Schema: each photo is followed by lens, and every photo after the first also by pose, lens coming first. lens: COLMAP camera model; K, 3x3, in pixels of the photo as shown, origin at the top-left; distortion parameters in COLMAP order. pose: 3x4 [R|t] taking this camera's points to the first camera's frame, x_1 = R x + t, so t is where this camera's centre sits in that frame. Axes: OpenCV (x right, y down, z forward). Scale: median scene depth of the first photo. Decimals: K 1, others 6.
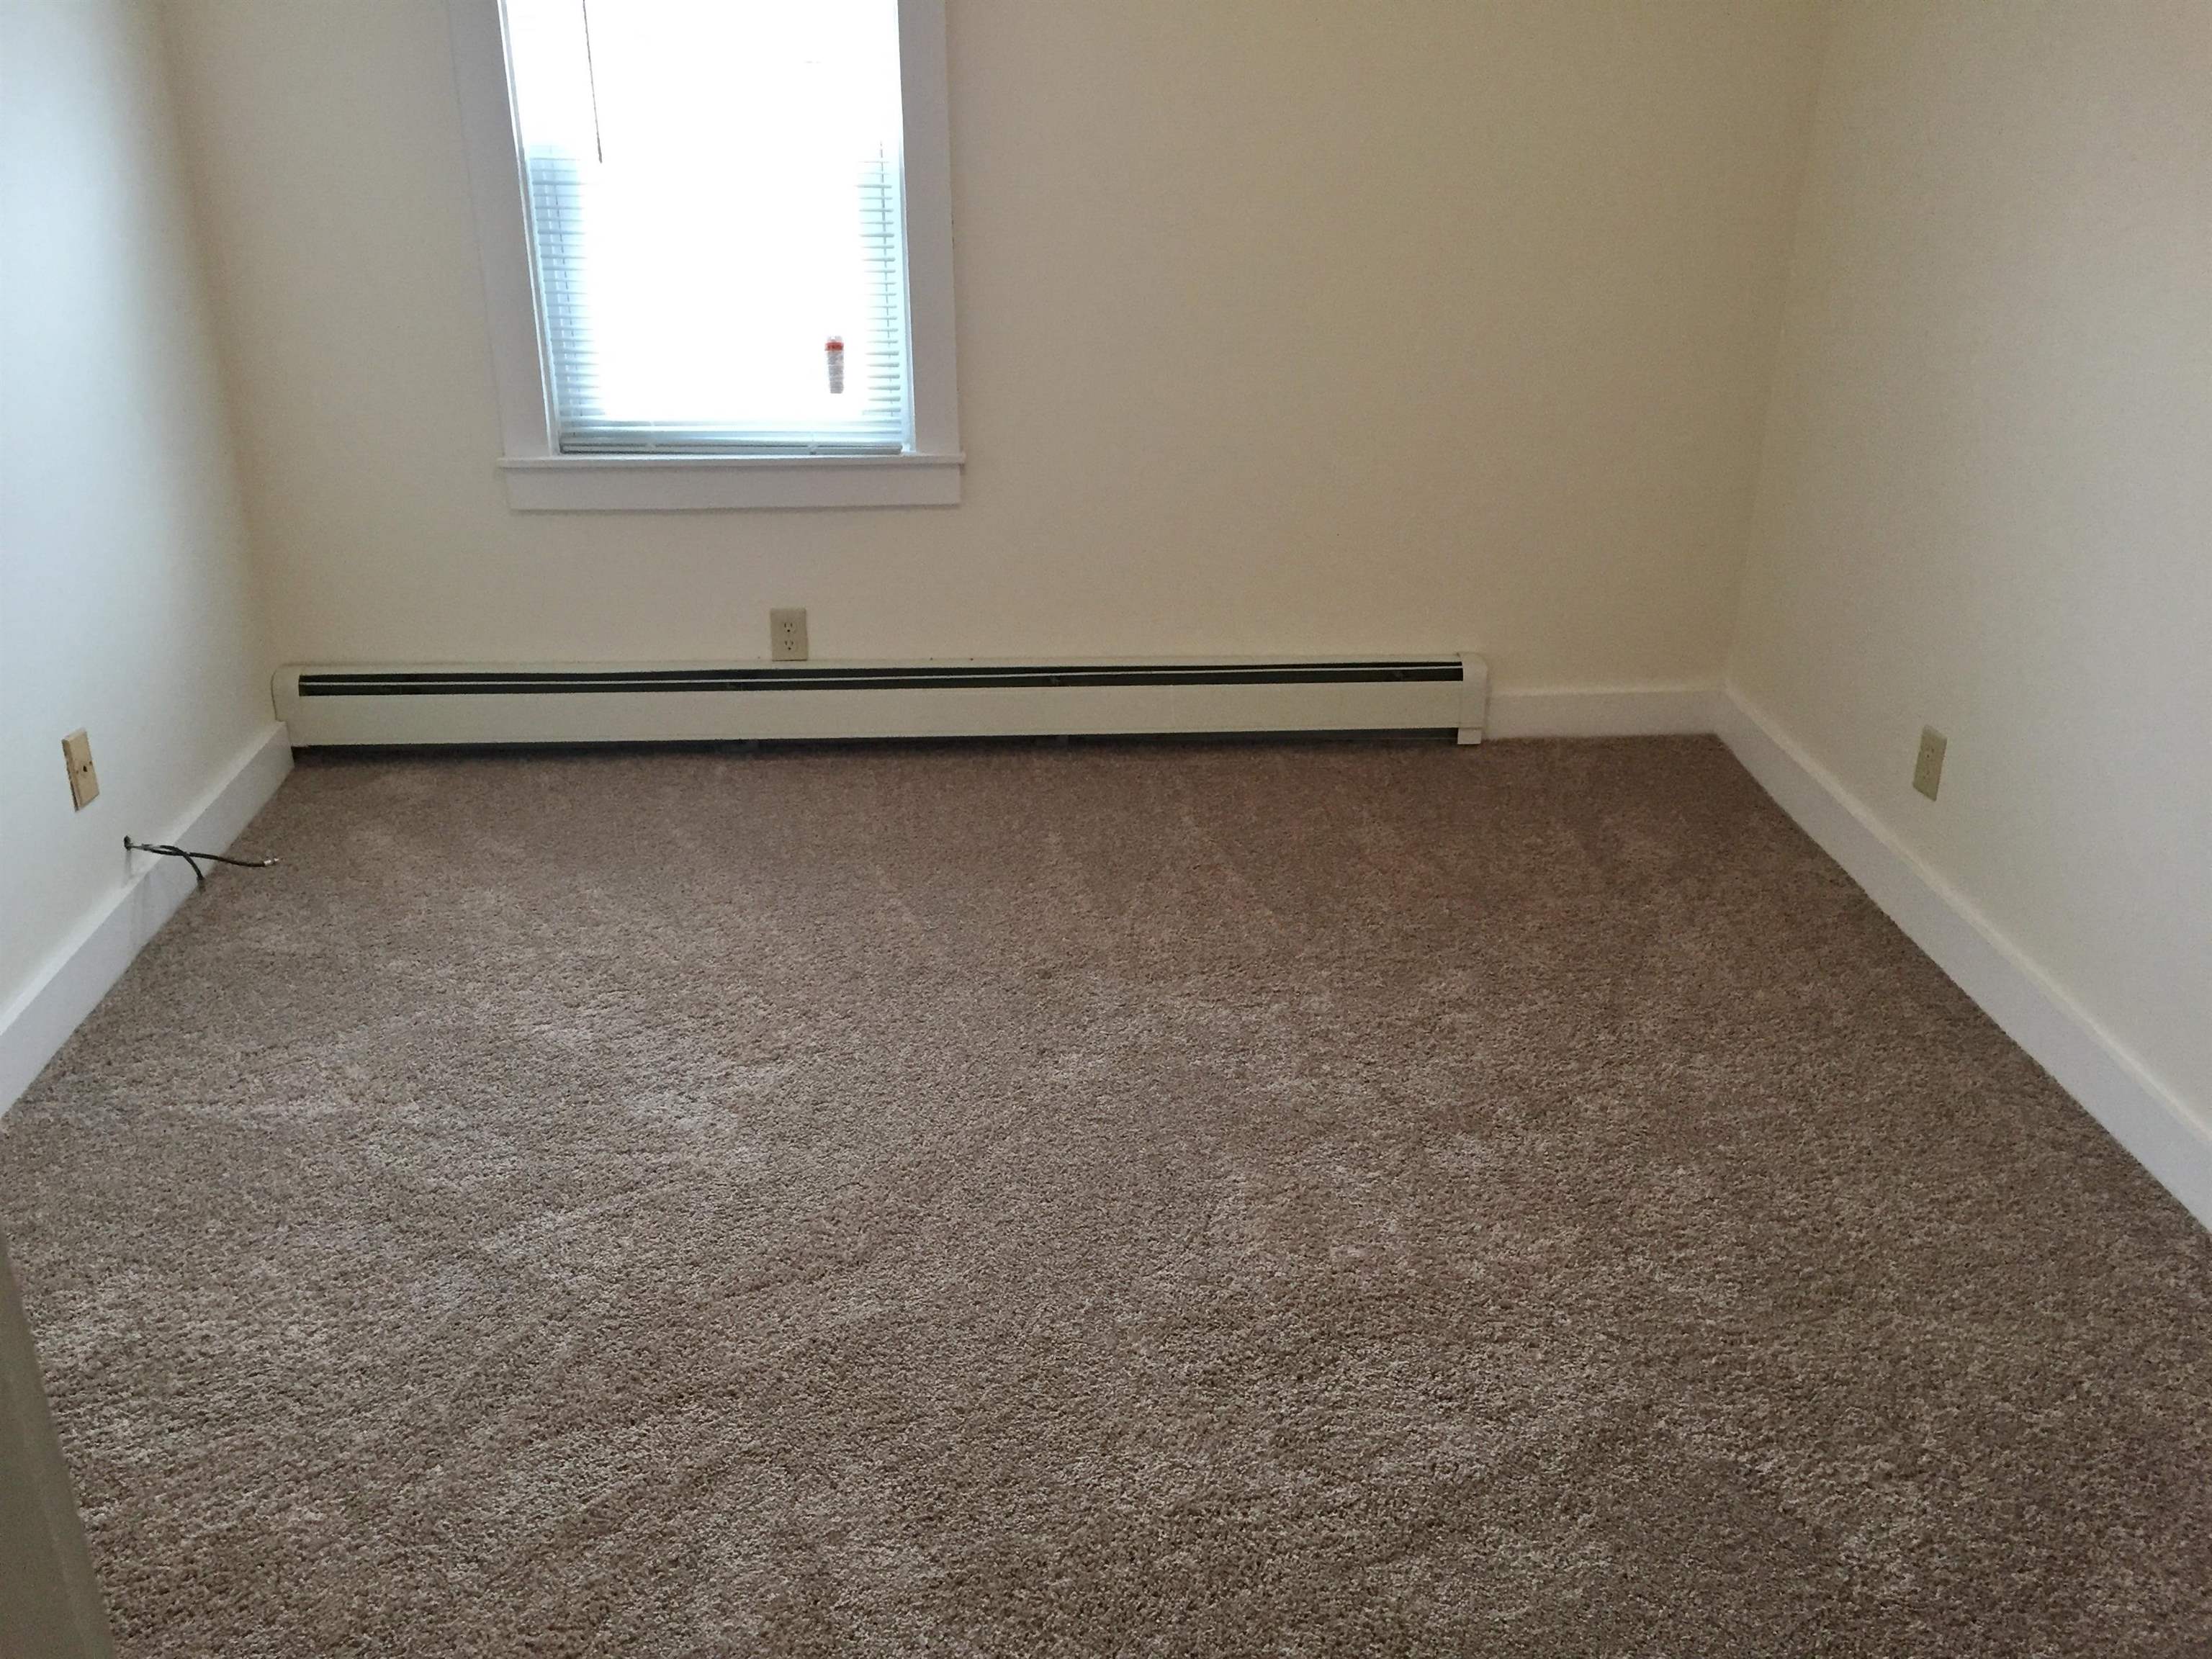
lens RADIAL K [[1915.2, 0, 1098.6], [0, 1915.2, 808.2], [0, 0, 1]] dist [0.065739, -0.020423]
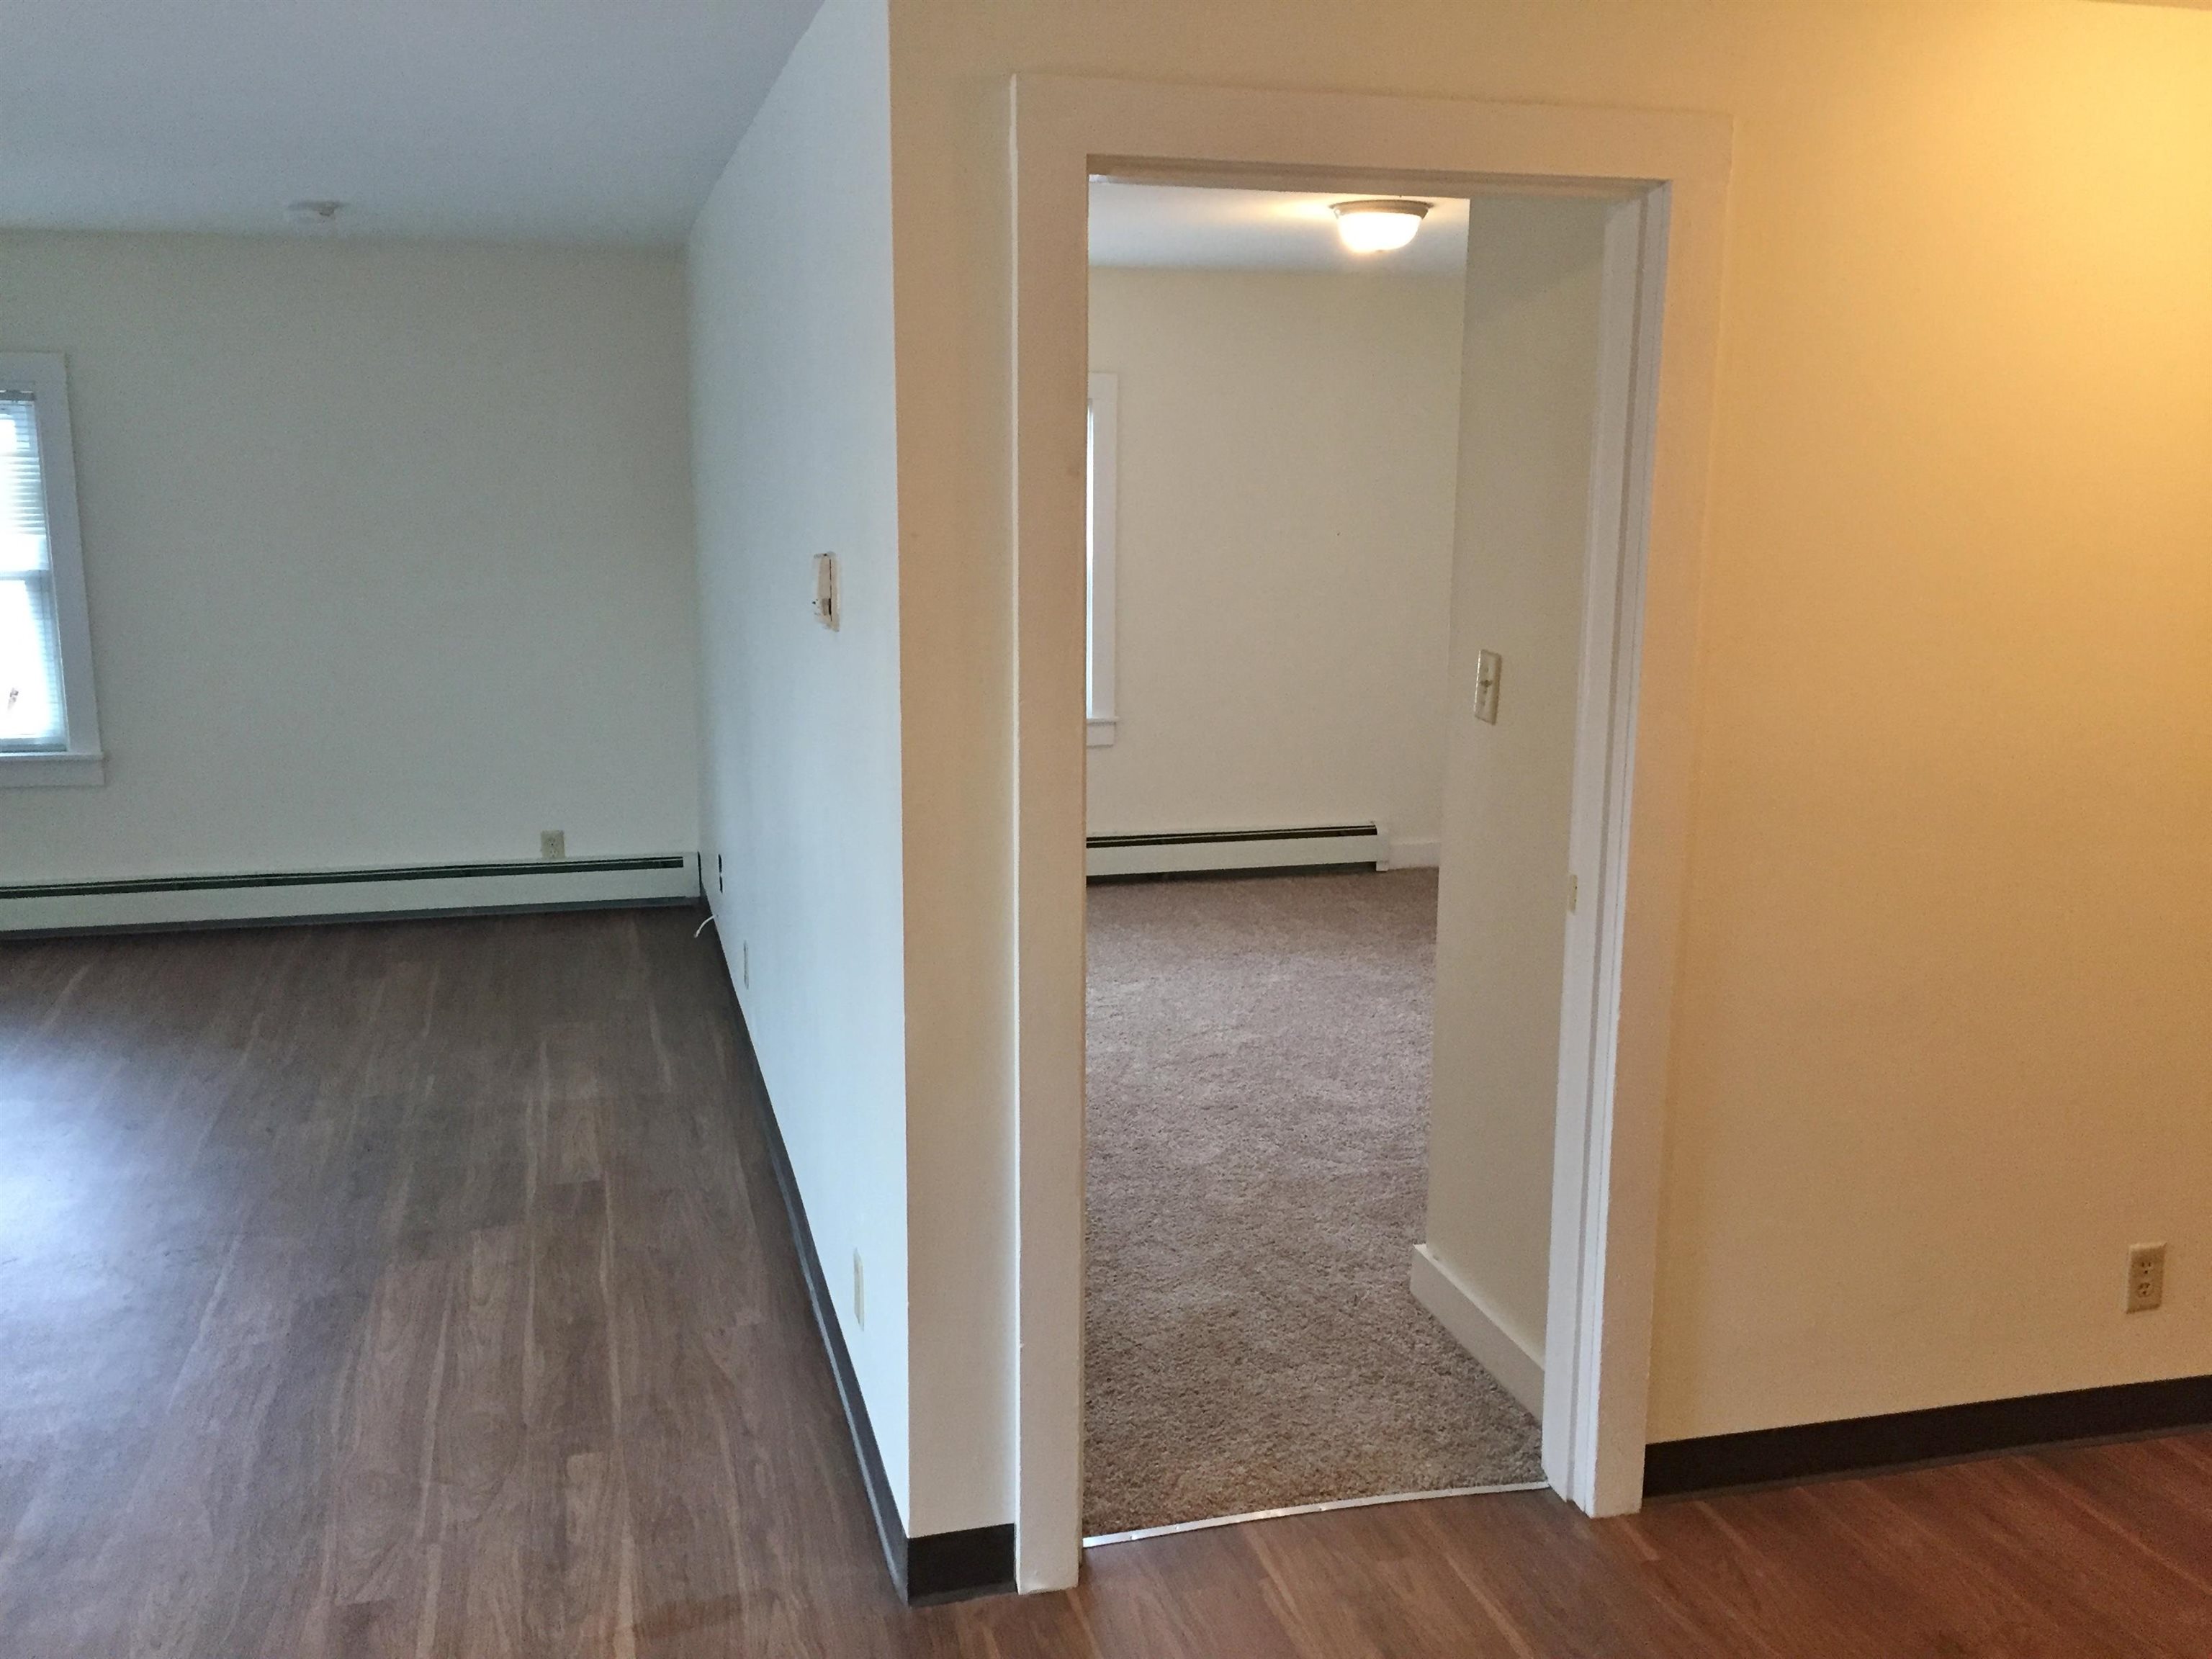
lens RADIAL K [[1912.1, 0, 1106.0], [0, 1912.1, 829.5], [0, 0, 1]] dist [0.008043, -0.009870]
pose [[0.977538, -0.037450, 0.207407, -0.438710], [0.078229, 0.978259, -0.192068, 0.257340], [-0.195704, 0.203979, 0.959214, -0.691166]]
